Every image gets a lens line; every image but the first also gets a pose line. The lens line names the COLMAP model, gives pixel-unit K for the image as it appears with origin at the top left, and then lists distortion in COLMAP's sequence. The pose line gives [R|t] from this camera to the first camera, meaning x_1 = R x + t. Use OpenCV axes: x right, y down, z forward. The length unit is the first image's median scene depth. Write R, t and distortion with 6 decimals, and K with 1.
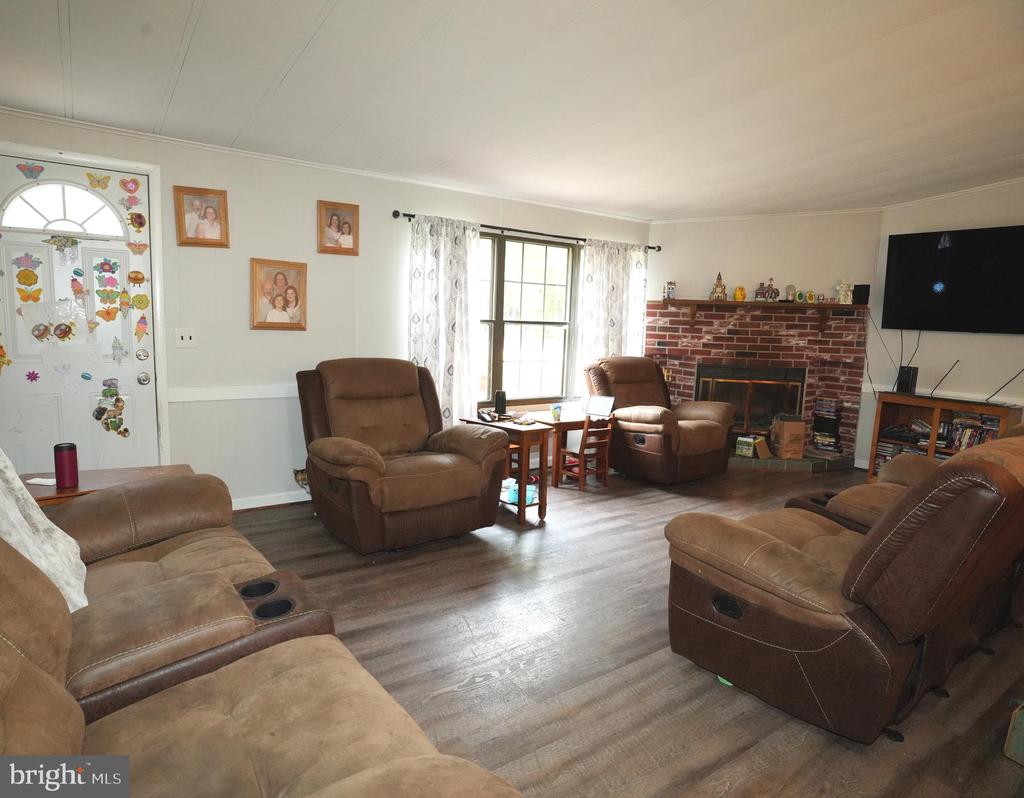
lens RADIAL K [[624.3, 0, 512.0], [0, 624.3, 399.0], [0, 0, 1]] dist [-0.008629, 0.000644]
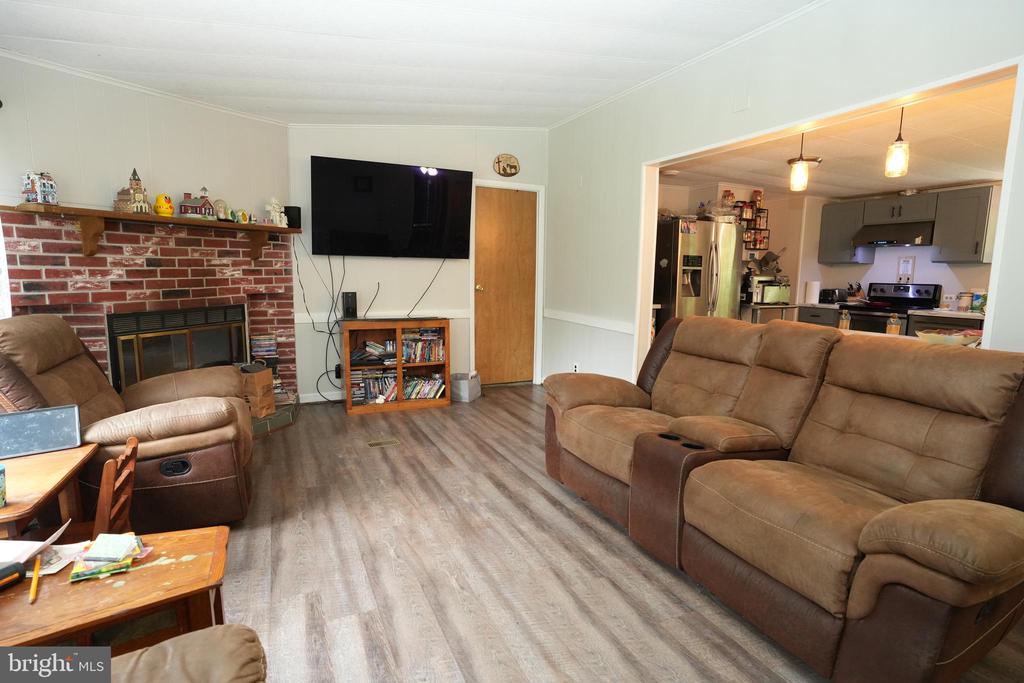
lens RADIAL K [[521.3, 0, 511.4], [0, 521.3, 338.4], [0, 0, 1]] dist [-0.028552, 0.022457]
pose [[0.211417, -0.164051, 0.963530, -0.127046], [0.120149, 0.982699, 0.140952, -0.062486], [-0.969983, 0.085967, 0.227470, 0.532764]]
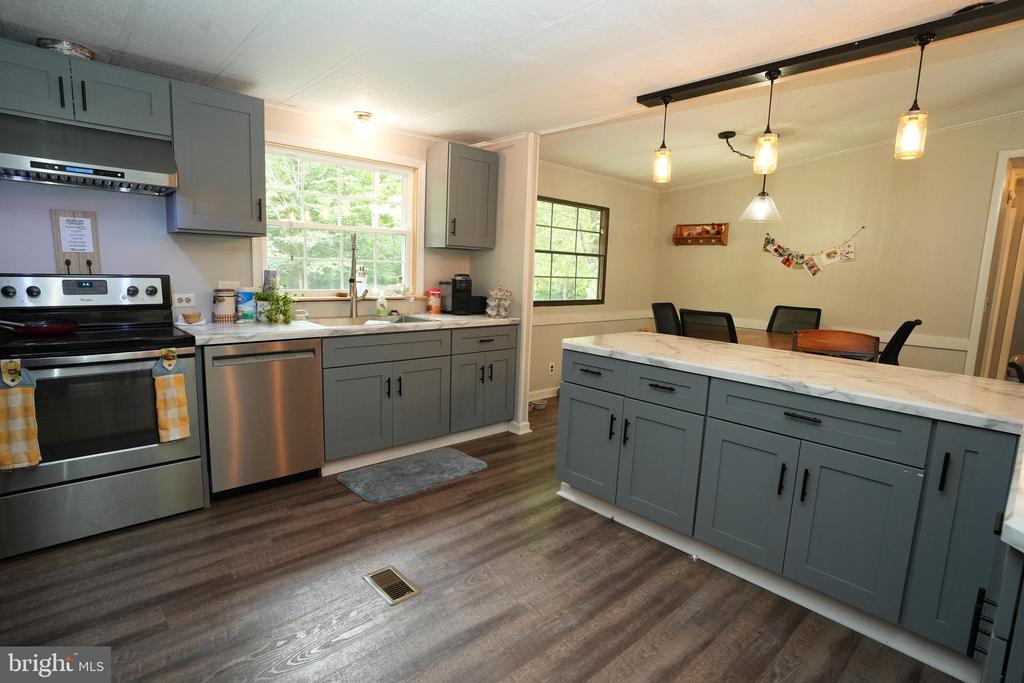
lens RADIAL K [[521.3, 0, 511.4], [0, 521.3, 338.4], [0, 0, 1]] dist [-0.028552, 0.022457]
pose [[-0.990403, -0.060866, -0.124086, 0.748403], [-0.091836, 0.960760, 0.261737, -0.027404], [0.103286, 0.270621, -0.957129, 0.478985]]
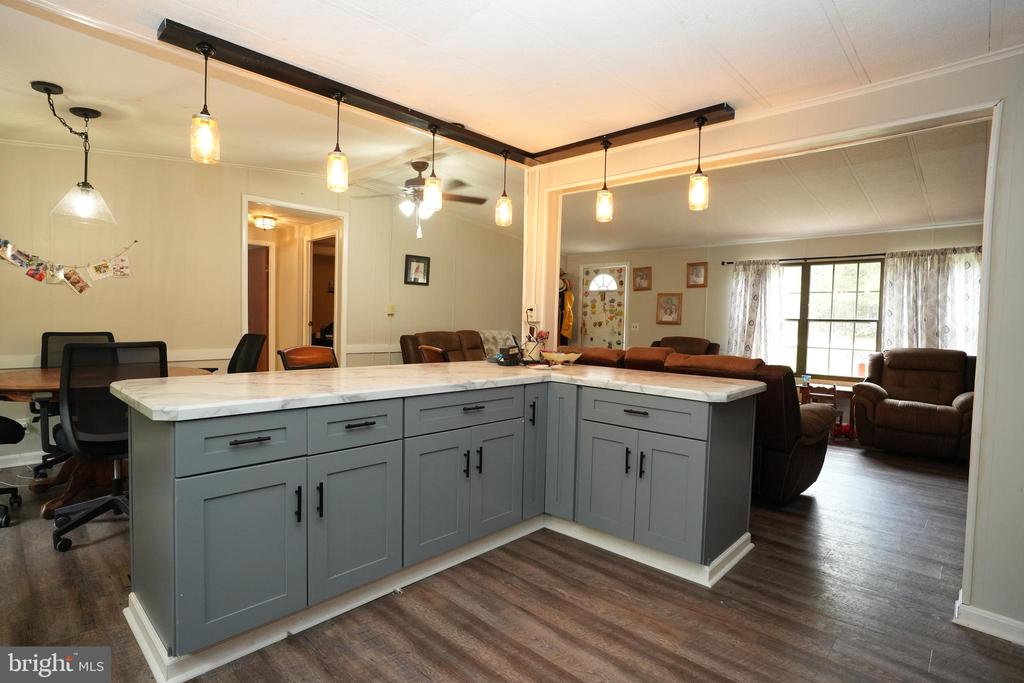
lens RADIAL K [[521.3, 0, 511.4], [0, 521.3, 338.4], [0, 0, 1]] dist [-0.028552, 0.022457]
pose [[0.186426, 0.001200, -0.982468, 0.959479], [-0.148068, 0.988612, -0.026888, 0.050053], [0.971247, 0.150485, 0.184481, 0.099184]]
